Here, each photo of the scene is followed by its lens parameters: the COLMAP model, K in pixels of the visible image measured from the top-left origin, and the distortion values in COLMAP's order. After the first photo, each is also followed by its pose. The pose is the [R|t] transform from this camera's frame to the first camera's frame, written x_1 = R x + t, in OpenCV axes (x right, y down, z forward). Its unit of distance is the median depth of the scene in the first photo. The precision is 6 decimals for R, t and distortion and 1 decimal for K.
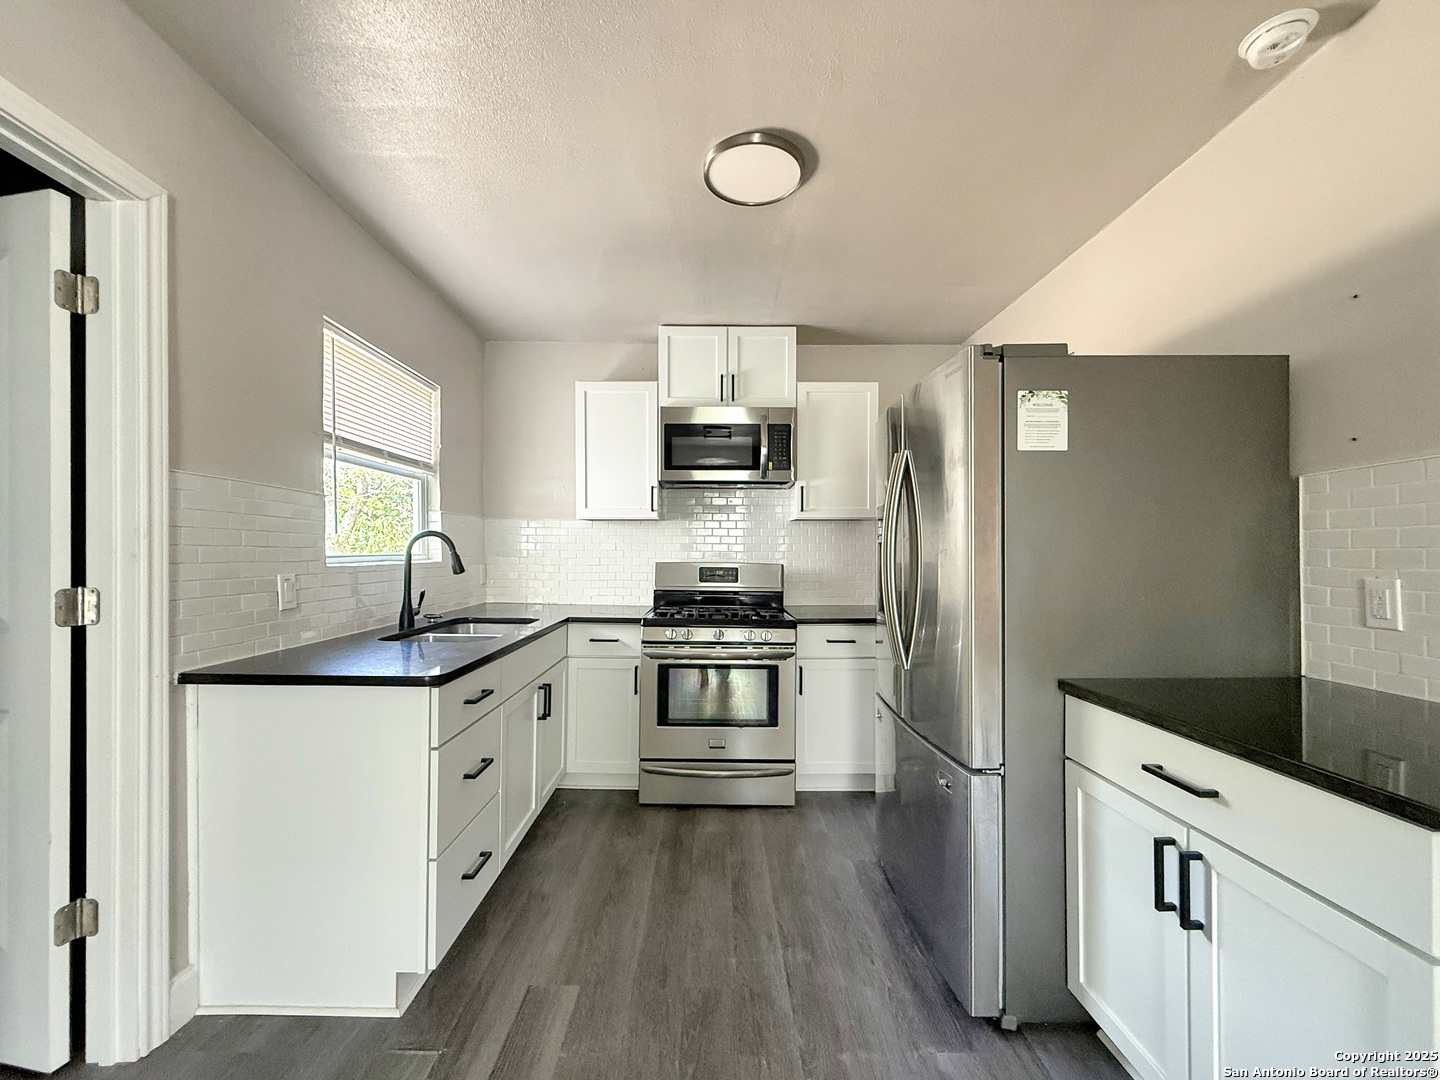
lens RADIAL K [[586.0, 0, 725.2], [0, 586.0, 553.7], [0, 0, 1]] dist [-0.000203, -0.000115]
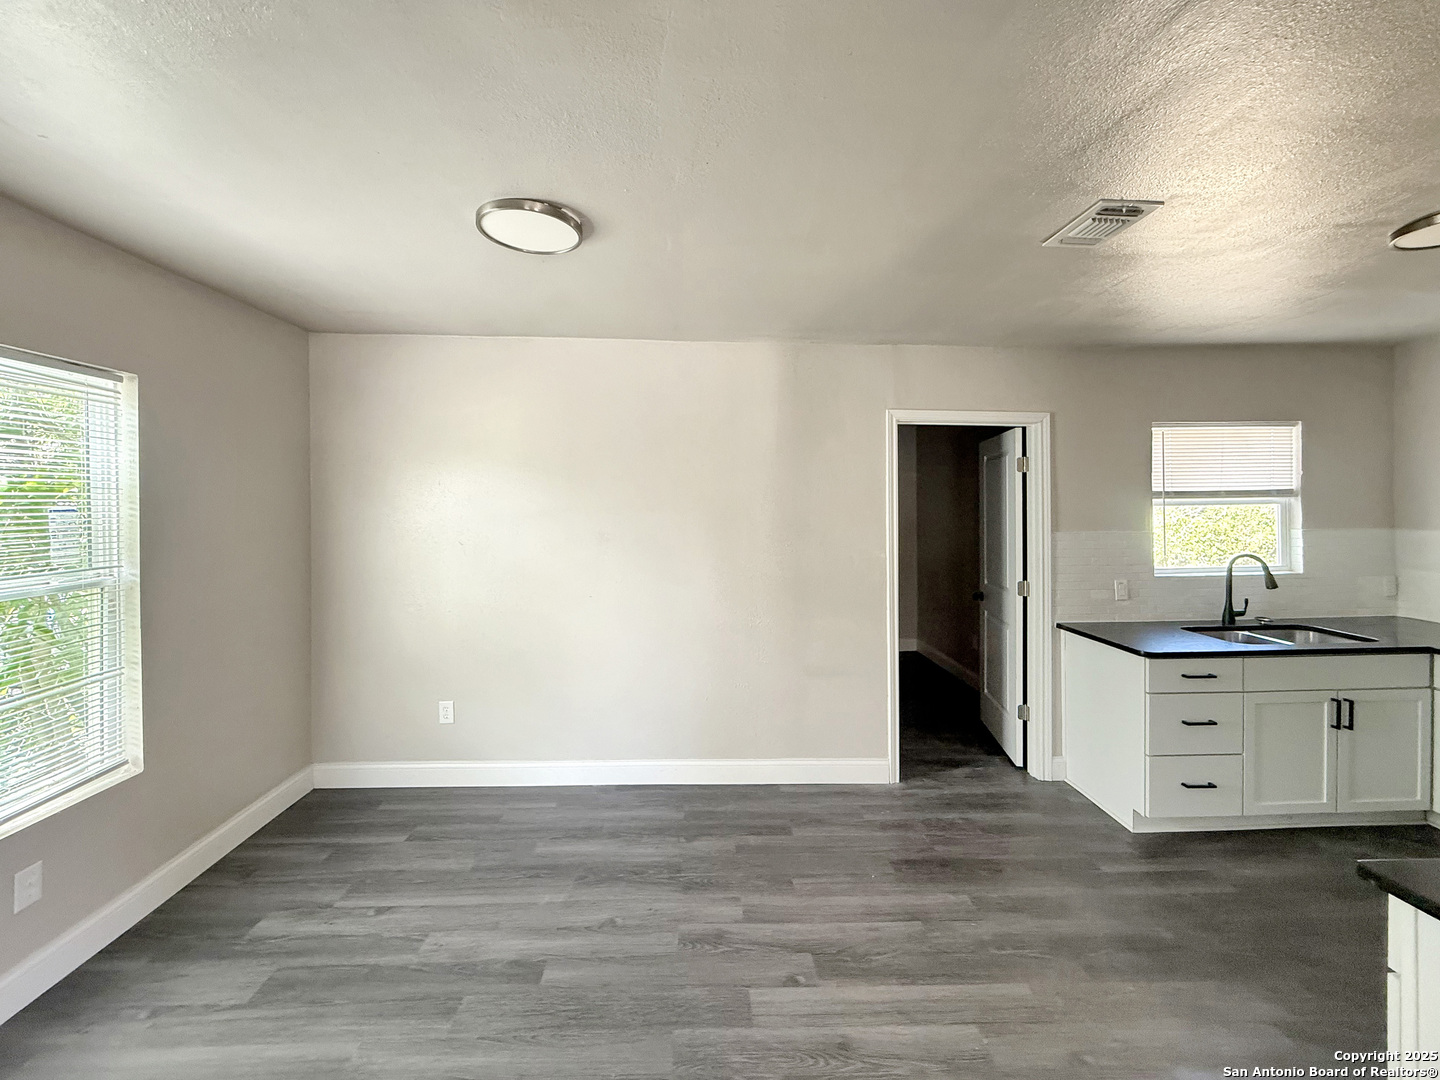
lens RADIAL K [[599.1, 0, 717.8], [0, 599.1, 509.7], [0, 0, 1]] dist [-0.002524, -0.000231]
pose [[0.023763, 0.000359, -0.999718, 0.701223], [0.004870, 0.999988, 0.000474, -0.125229], [0.999706, -0.004880, 0.023761, -0.184868]]
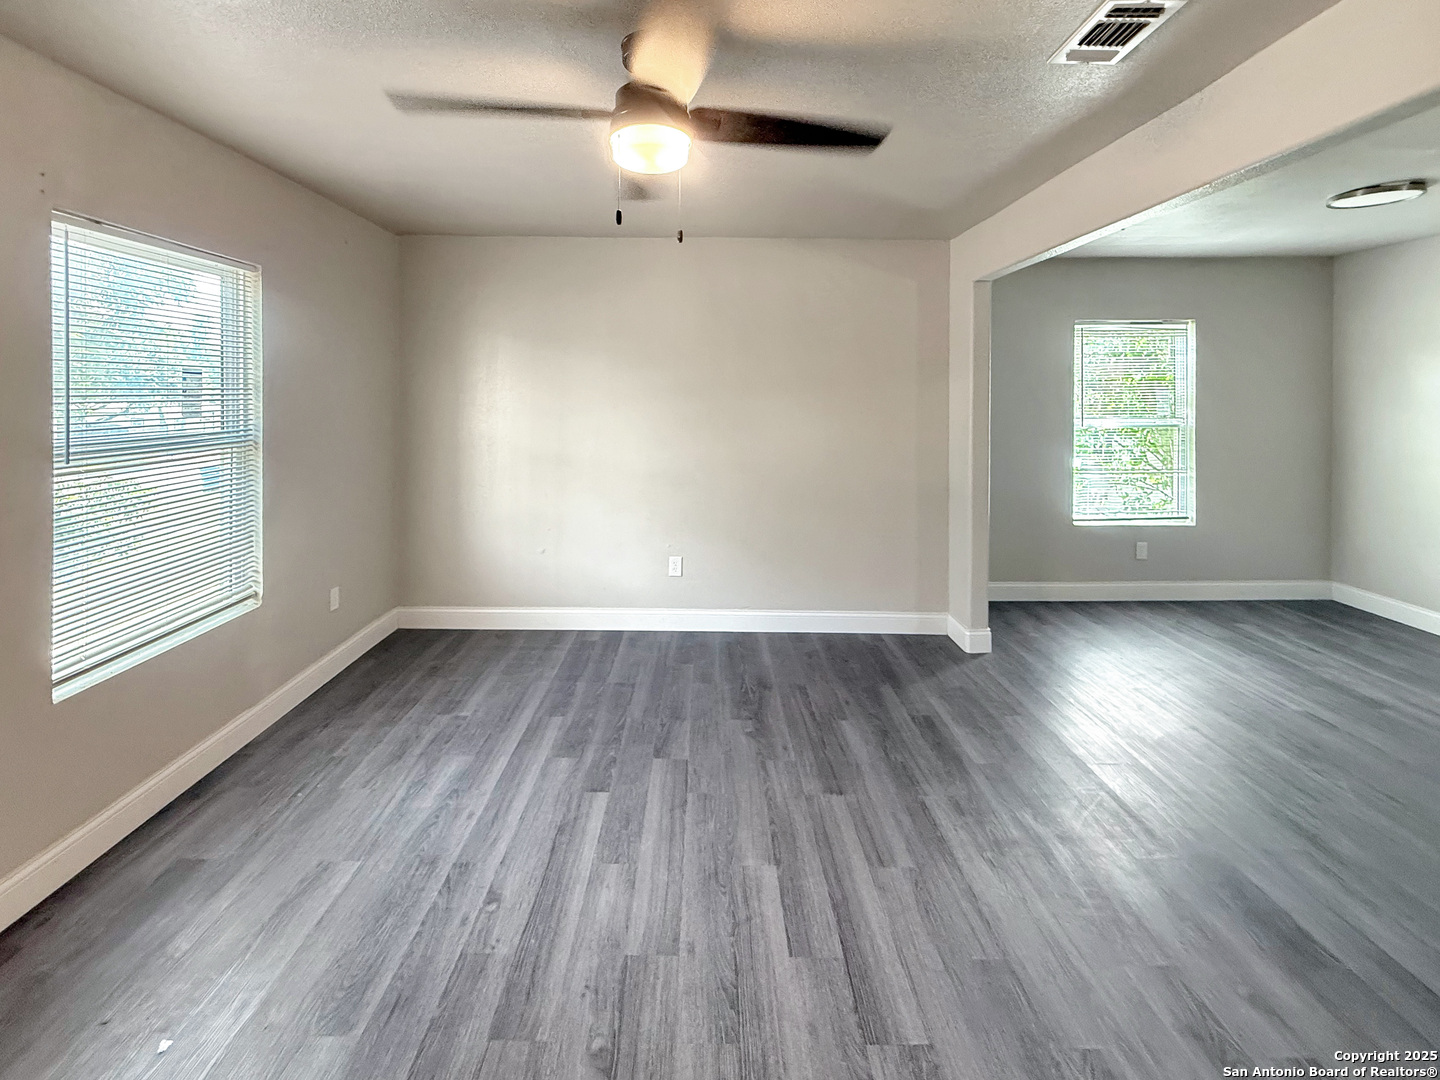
lens RADIAL K [[632.5, 0, 704.0], [0, 632.5, 401.7], [0, 0, 1]] dist [0.000704, 0.000419]
pose [[-0.999920, -0.008835, 0.009077, 1.134138], [-0.008754, 0.999922, 0.008909, -0.099174], [-0.009155, 0.008829, -0.999919, 0.691449]]
